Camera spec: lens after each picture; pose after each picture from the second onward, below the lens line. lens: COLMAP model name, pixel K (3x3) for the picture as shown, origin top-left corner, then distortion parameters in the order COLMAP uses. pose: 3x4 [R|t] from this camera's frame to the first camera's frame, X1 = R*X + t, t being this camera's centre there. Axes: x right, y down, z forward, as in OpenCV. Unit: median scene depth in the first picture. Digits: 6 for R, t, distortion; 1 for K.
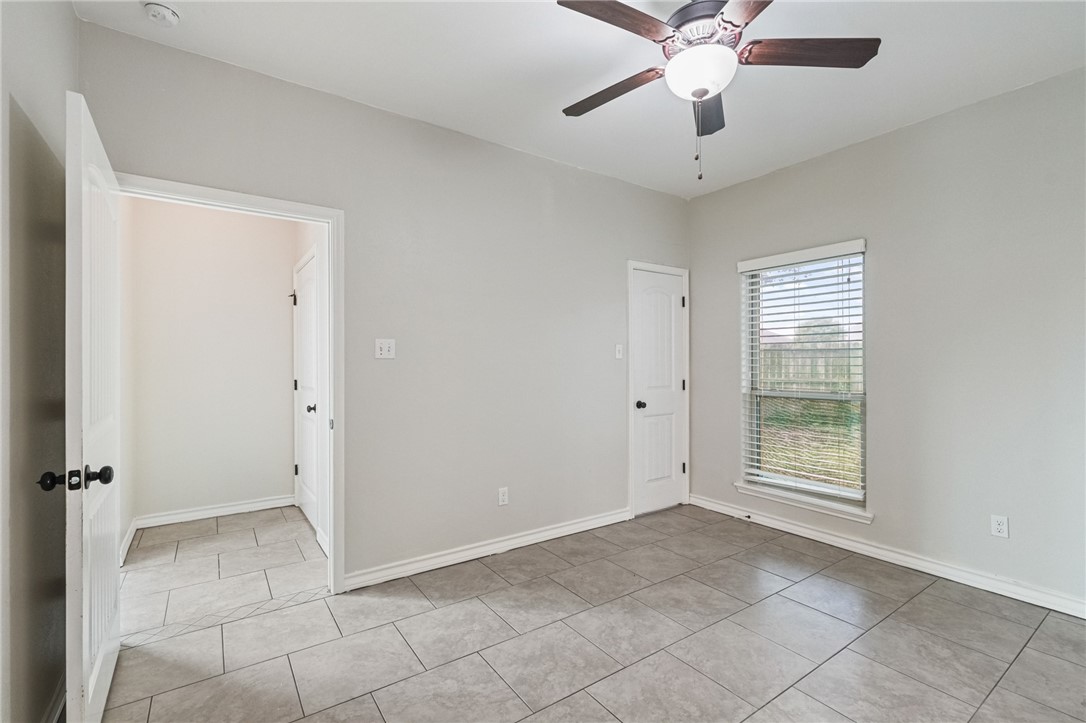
lens RADIAL K [[483.0, 0, 547.3], [0, 483.0, 362.3], [0, 0, 1]] dist [-0.000311, -0.000466]
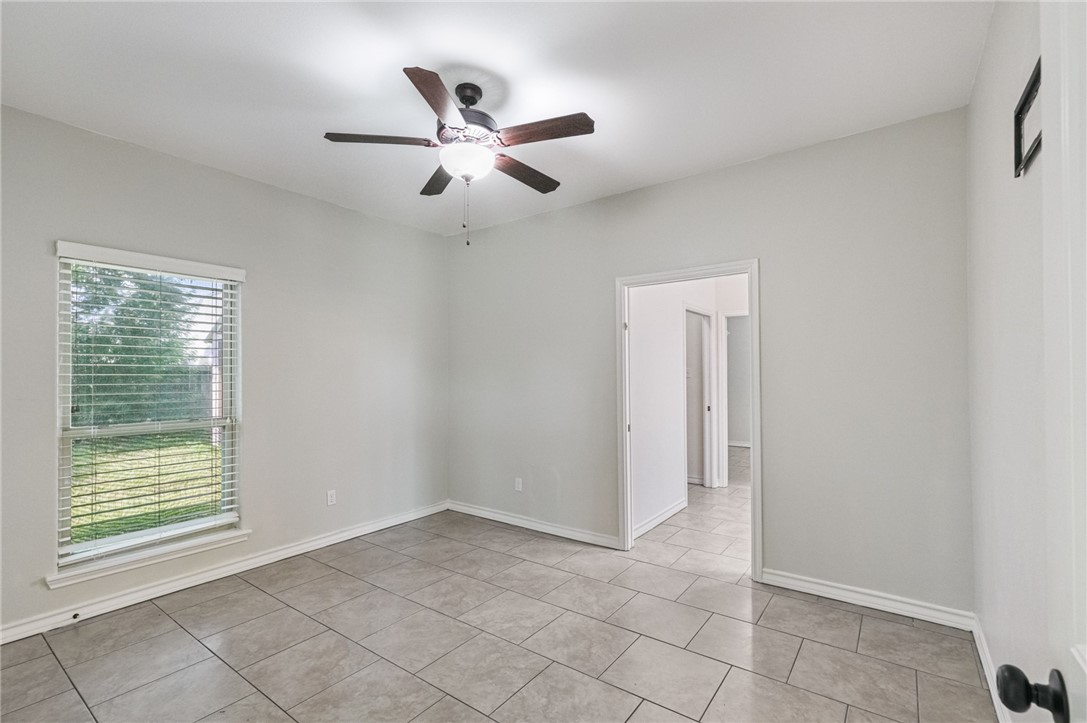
lens RADIAL K [[483.4, 0, 542.9], [0, 483.4, 366.6], [0, 0, 1]] dist [-0.000311, -0.000466]
pose [[-0.333616, 0.022821, 0.942433, -0.579124], [0.001307, 0.999717, -0.023745, -0.021863], [-0.942708, -0.006690, -0.333551, 0.760935]]
